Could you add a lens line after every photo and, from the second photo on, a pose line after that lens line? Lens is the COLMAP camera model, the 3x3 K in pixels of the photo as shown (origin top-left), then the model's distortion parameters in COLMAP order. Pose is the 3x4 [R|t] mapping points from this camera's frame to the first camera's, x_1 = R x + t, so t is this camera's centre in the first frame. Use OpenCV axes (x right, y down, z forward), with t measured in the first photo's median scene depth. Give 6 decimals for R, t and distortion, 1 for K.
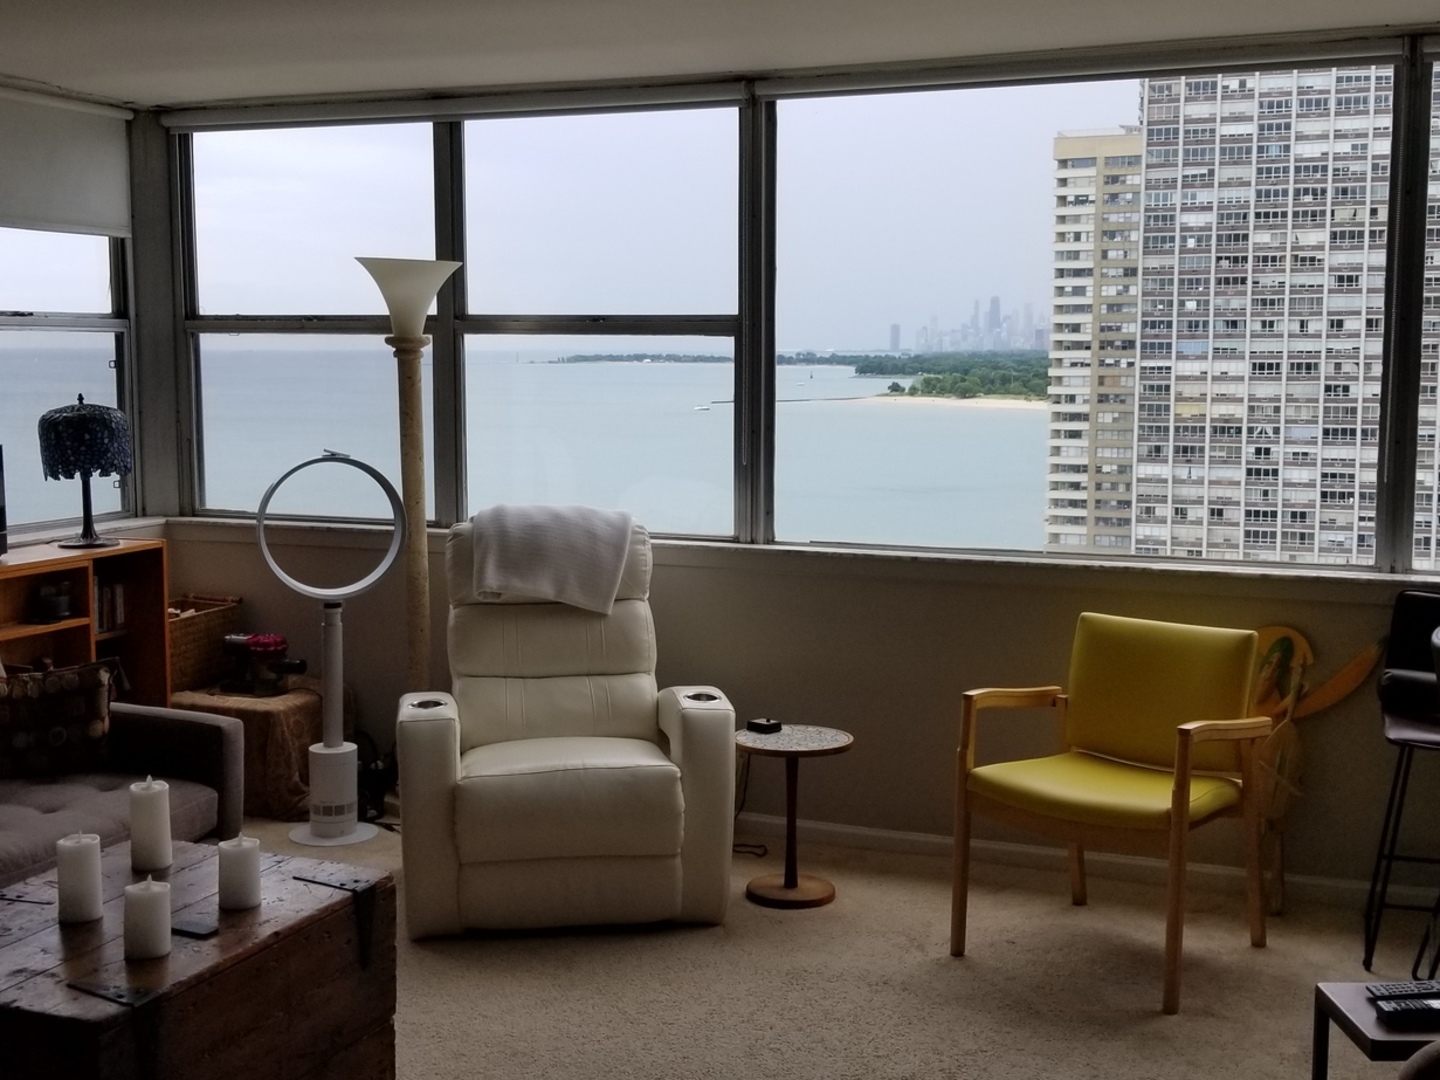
lens RADIAL K [[1759.9, 0, 703.7], [0, 1759.9, 534.7], [0, 0, 1]] dist [0.071080, 0.000000]
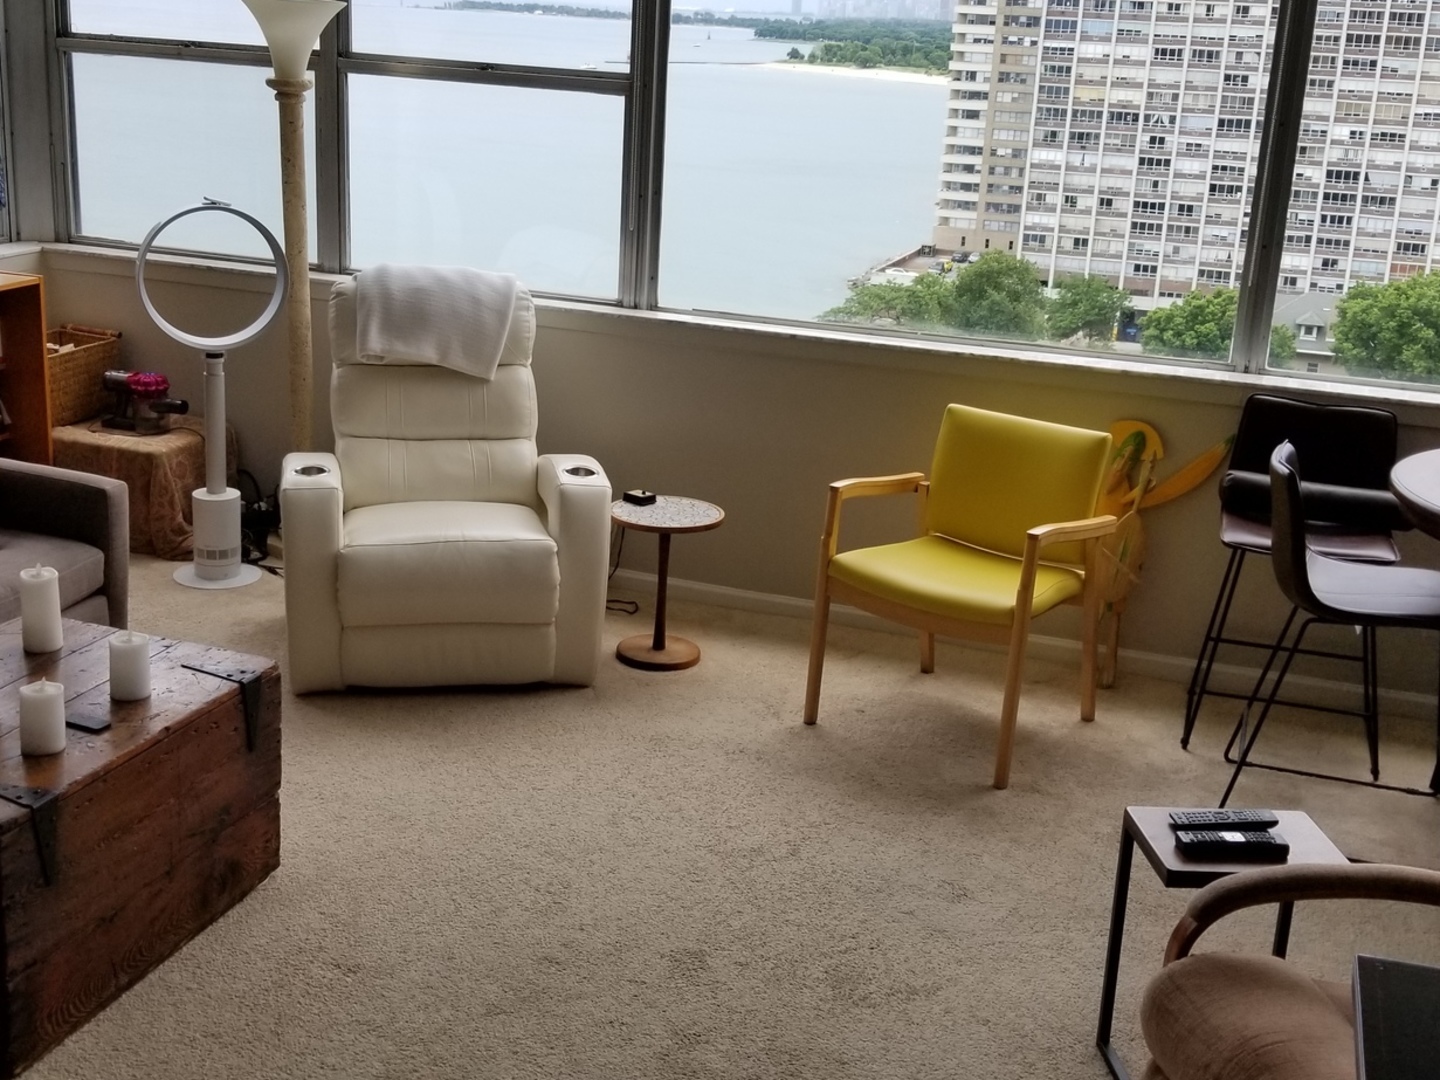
lens RADIAL K [[1759.9, 0, 684.4], [0, 1759.9, 513.6], [0, 0, 1]] dist [0.071080, 0.000000]
pose [[0.997717, 0.033764, 0.058495, 0.000398], [-0.043402, 0.984097, 0.172250, -0.047746], [-0.051749, -0.174395, 0.983315, -0.016299]]
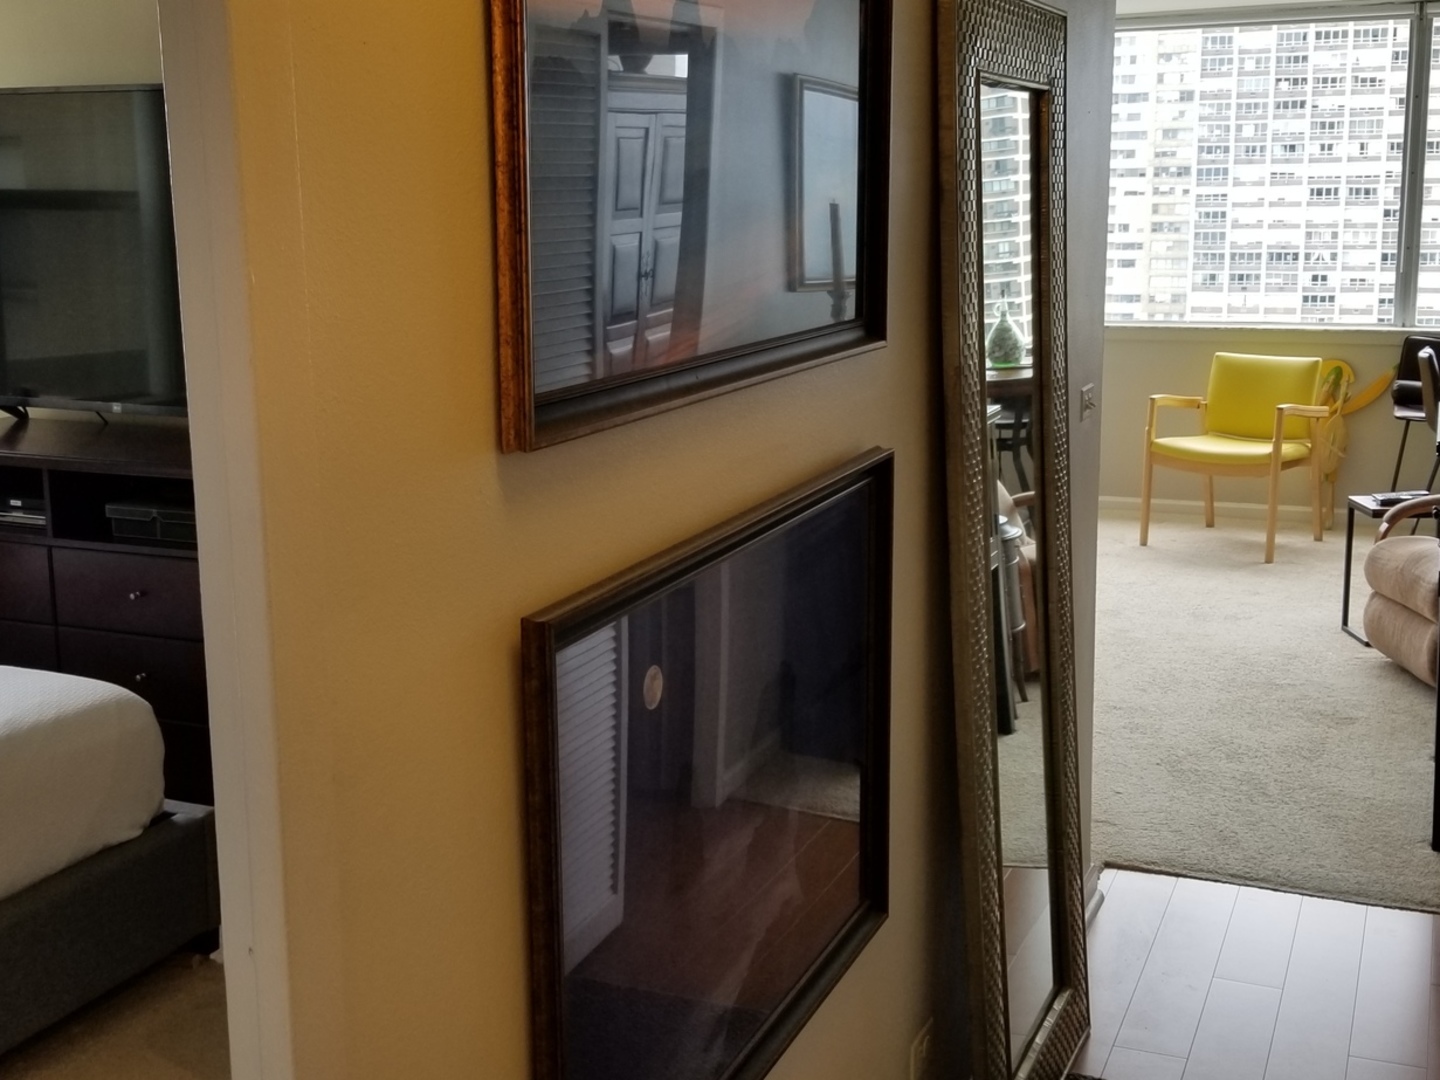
lens RADIAL K [[1759.9, 0, 706.1], [0, 1759.9, 494.1], [0, 0, 1]] dist [0.071080, 0.000000]
pose [[0.999621, -0.008892, -0.026059, -0.171381], [0.010689, 0.997513, 0.069667, 0.041574], [0.025375, -0.069920, 0.997230, -0.529034]]
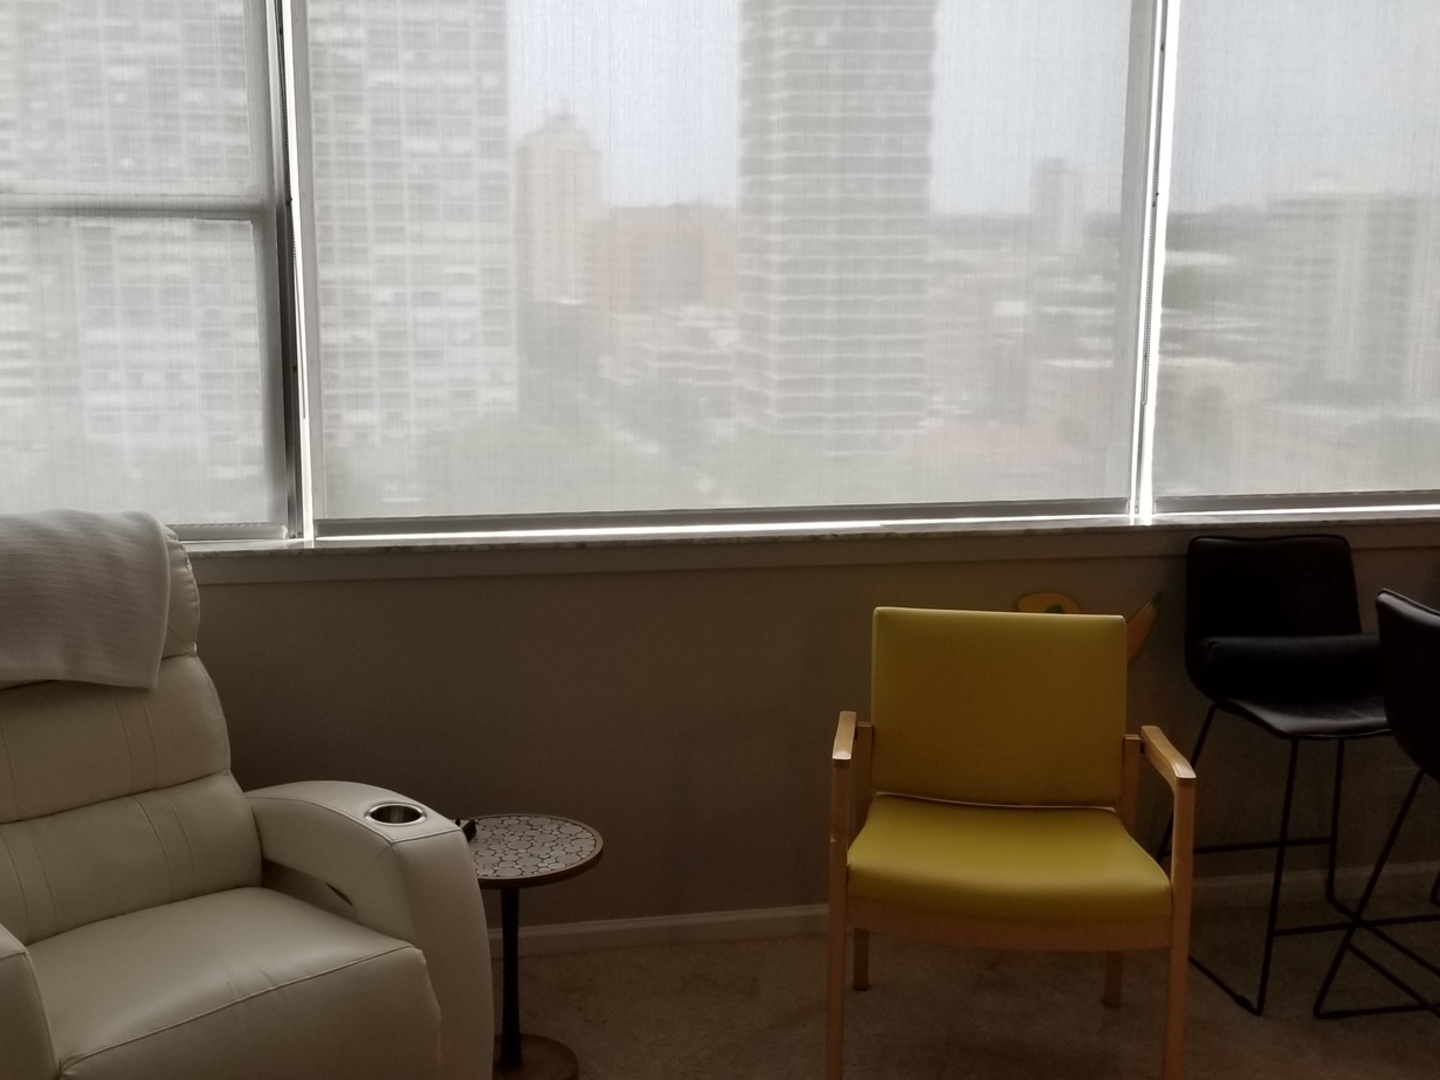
lens RADIAL K [[1759.9, 0, 688.9], [0, 1759.9, 511.4], [0, 0, 1]] dist [0.071080, 0.000000]
pose [[0.840686, -0.088819, 0.534189, -0.178457], [0.054171, 0.995303, 0.080236, -0.044075], [-0.538806, -0.038516, 0.841549, 0.314901]]
